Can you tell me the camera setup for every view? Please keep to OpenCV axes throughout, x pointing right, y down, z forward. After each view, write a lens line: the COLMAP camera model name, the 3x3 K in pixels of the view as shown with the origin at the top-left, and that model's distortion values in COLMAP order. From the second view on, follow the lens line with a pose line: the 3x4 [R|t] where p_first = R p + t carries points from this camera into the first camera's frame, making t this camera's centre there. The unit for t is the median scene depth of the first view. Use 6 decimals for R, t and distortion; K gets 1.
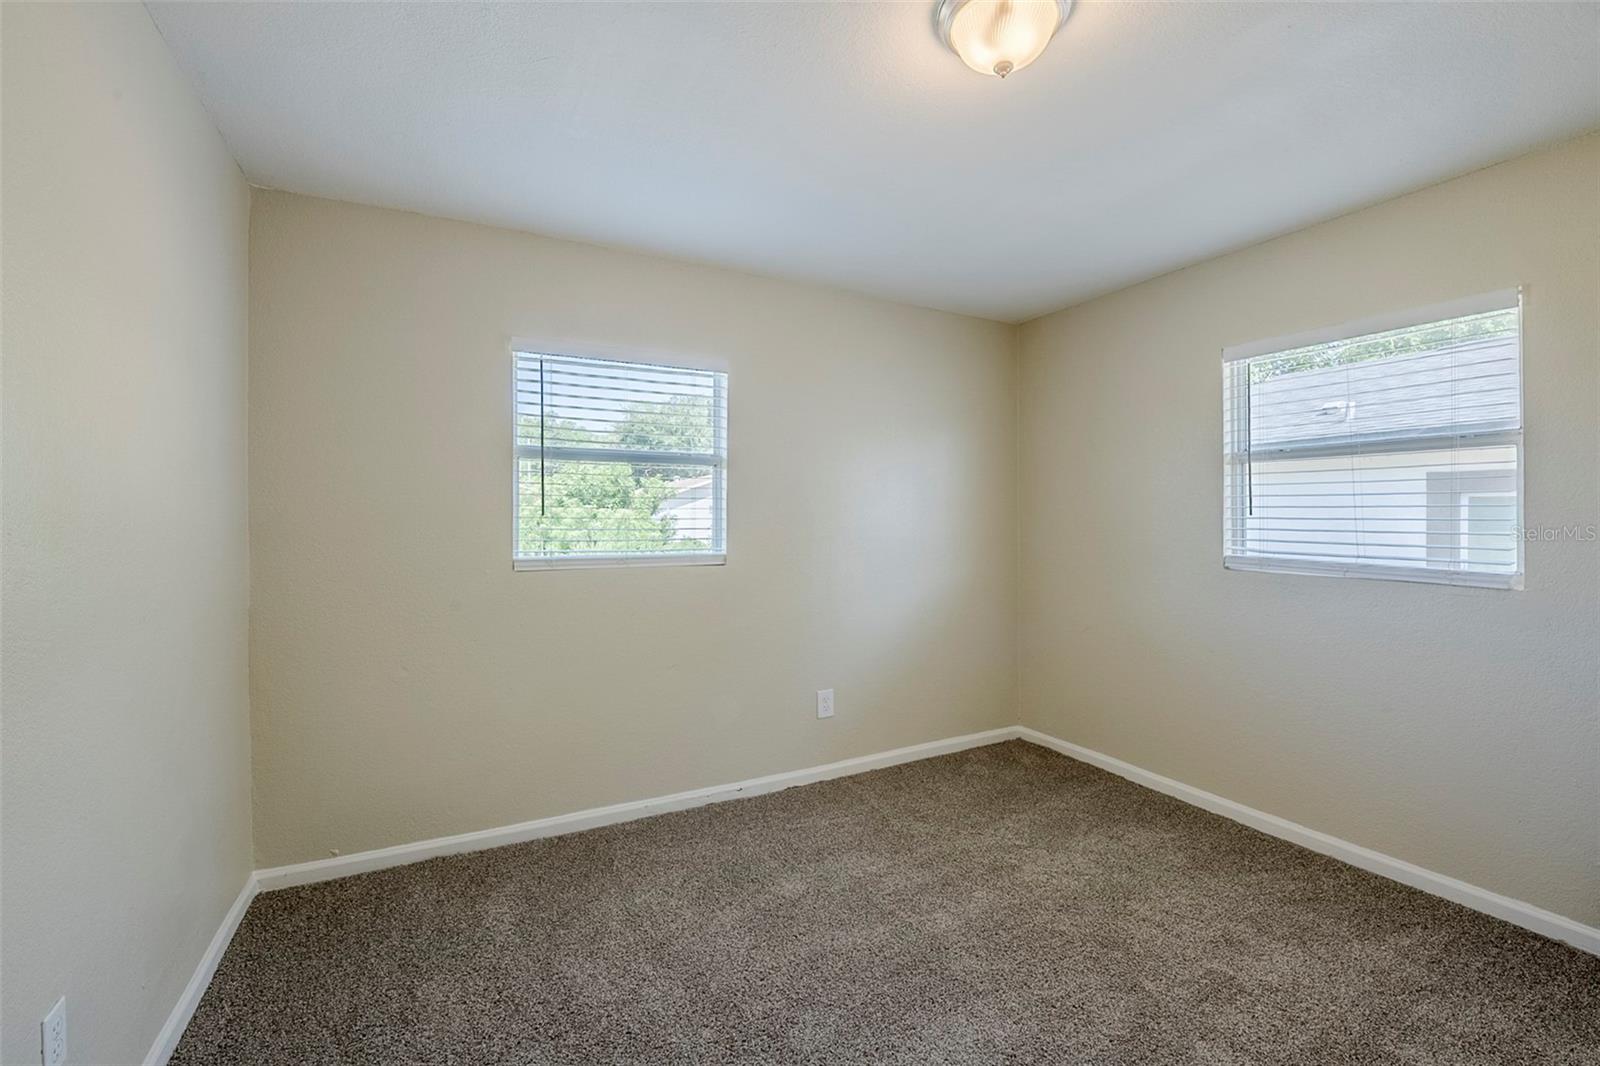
lens RADIAL K [[667.6, 0, 831.3], [0, 667.6, 526.5], [0, 0, 1]] dist [0.000151, -0.001280]
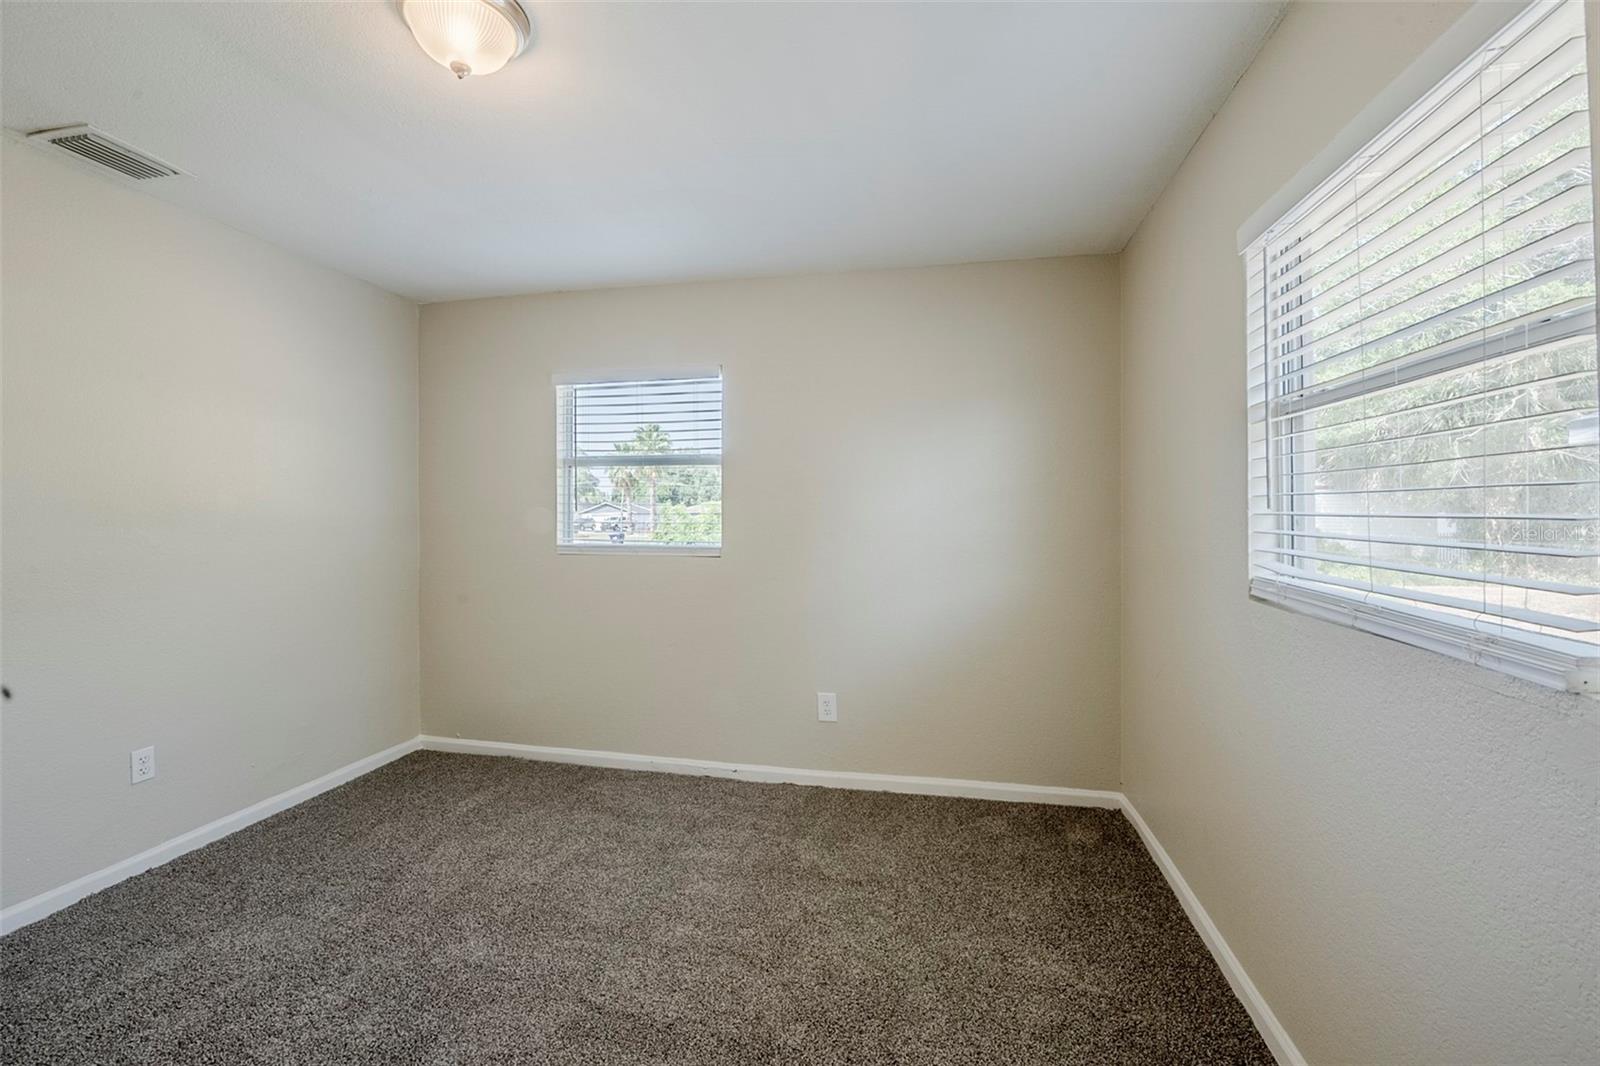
lens RADIAL K [[667.6, 0, 814.4], [0, 667.6, 531.3], [0, 0, 1]] dist [0.000151, -0.001280]
pose [[0.765983, 0.017123, -0.642633, 0.667871], [-0.008060, 0.999822, 0.017034, -0.003893], [0.642810, -0.007868, 0.765985, 0.290348]]
